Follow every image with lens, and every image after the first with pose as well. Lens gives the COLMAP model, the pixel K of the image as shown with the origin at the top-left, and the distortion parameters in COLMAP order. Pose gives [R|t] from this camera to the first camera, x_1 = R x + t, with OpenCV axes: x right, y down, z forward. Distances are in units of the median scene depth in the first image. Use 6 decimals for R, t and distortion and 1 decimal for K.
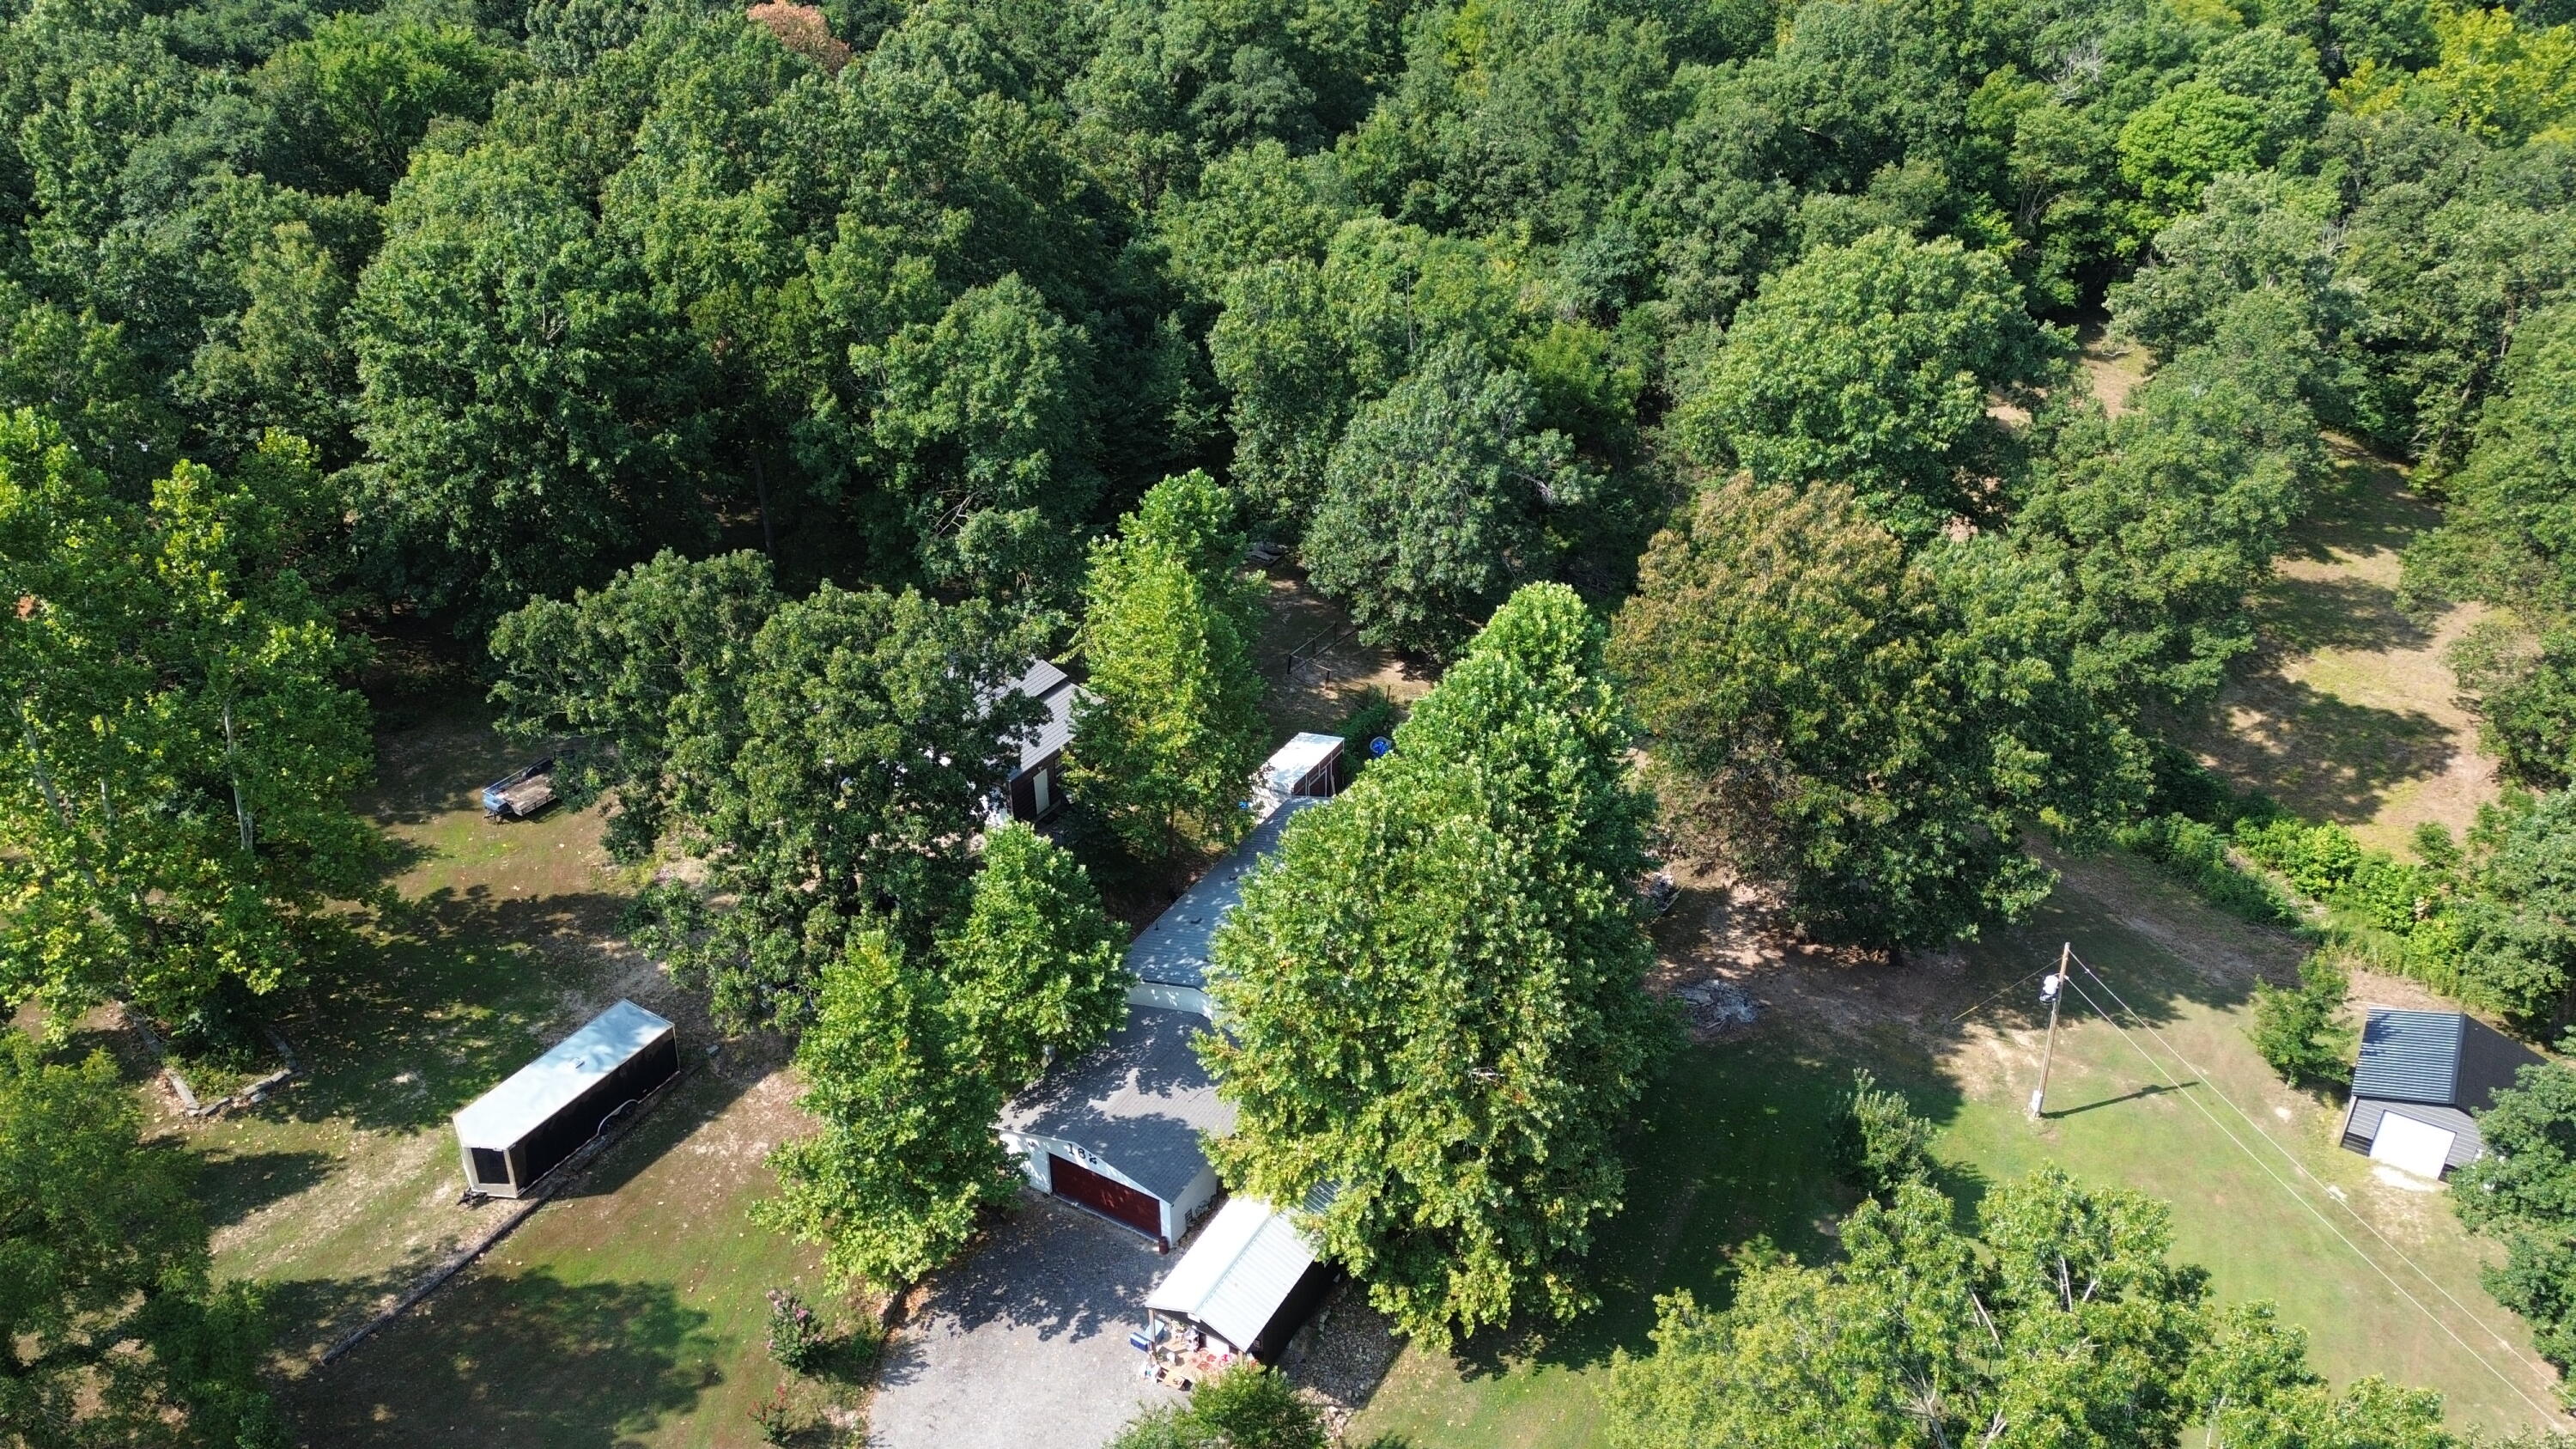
lens RADIAL K [[1814.6, 0, 1297.1], [0, 1814.6, 715.5], [0, 0, 1]] dist [0.011562, -0.022432]
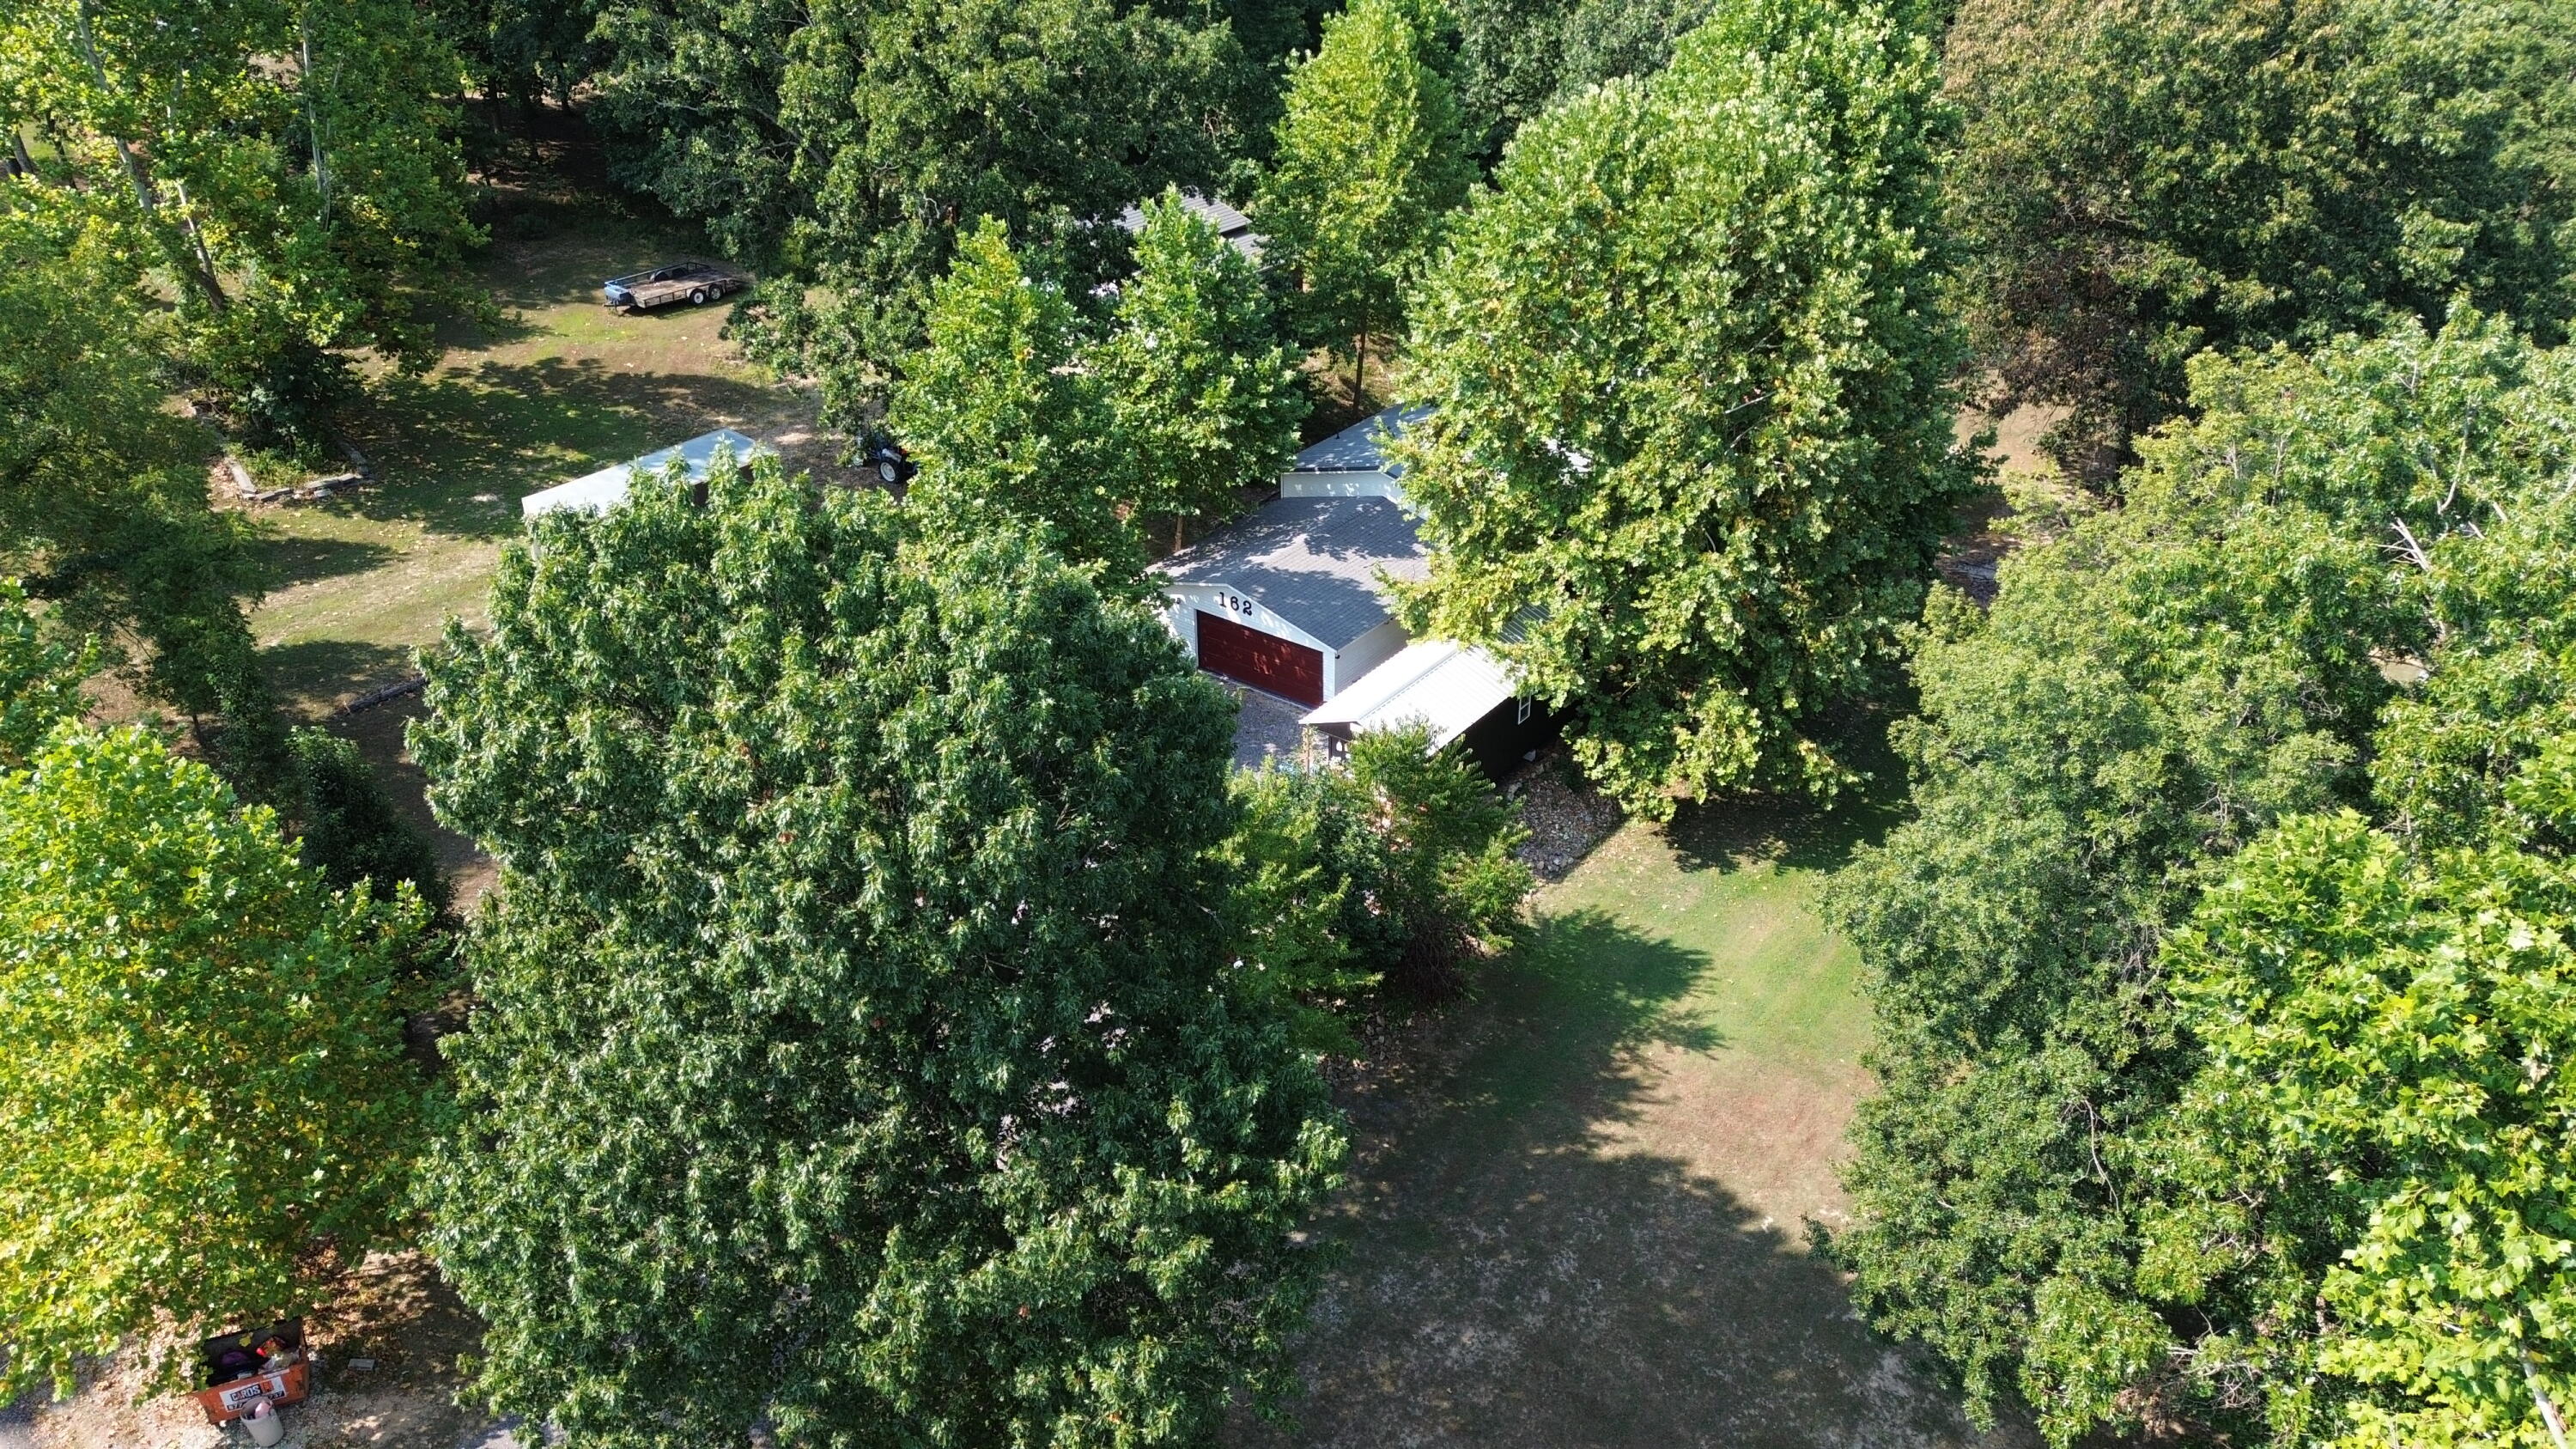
lens RADIAL K [[1814.6, 0, 1278.2], [0, 1814.6, 732.1], [0, 0, 1]] dist [0.011562, -0.022432]
pose [[0.991775, 0.062502, -0.111699, -0.001340], [-0.059149, 0.997700, 0.033094, 0.274255], [0.113511, -0.026215, 0.993191, 0.169258]]
